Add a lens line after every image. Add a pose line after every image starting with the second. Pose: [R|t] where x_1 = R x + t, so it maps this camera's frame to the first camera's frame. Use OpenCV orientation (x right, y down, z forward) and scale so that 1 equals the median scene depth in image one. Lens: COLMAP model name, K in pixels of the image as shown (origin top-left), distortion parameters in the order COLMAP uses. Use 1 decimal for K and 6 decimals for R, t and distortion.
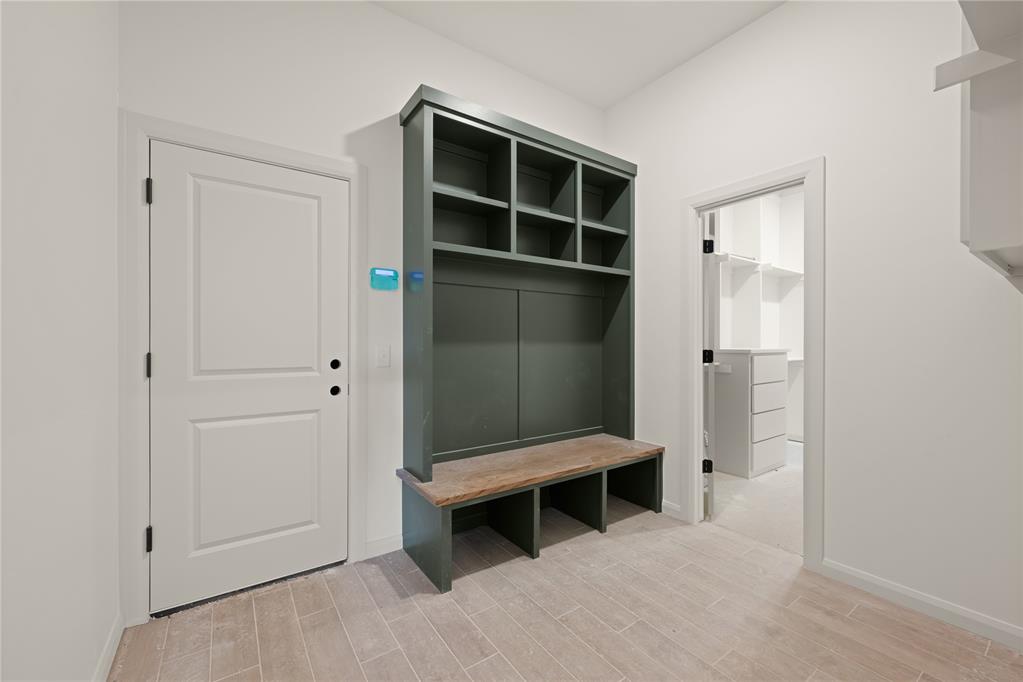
lens RADIAL K [[418.3, 0, 511.2], [0, 418.3, 343.7], [0, 0, 1]] dist [-0.000260, -0.000026]
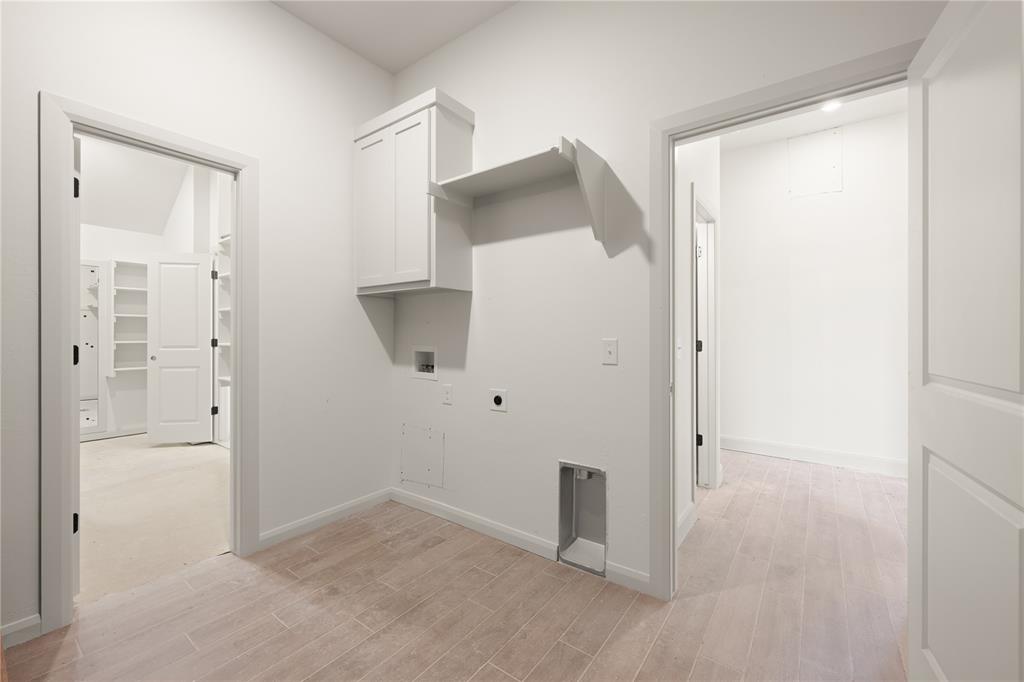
lens RADIAL K [[415.8, 0, 512.0], [0, 415.8, 337.2], [0, 0, 1]] dist [-0.001096, 0.000003]
pose [[-0.331183, -0.004428, 0.943556, -0.538938], [0.002030, 0.999983, 0.005406, 0.002287], [-0.943564, 0.003706, -0.331168, 0.850188]]
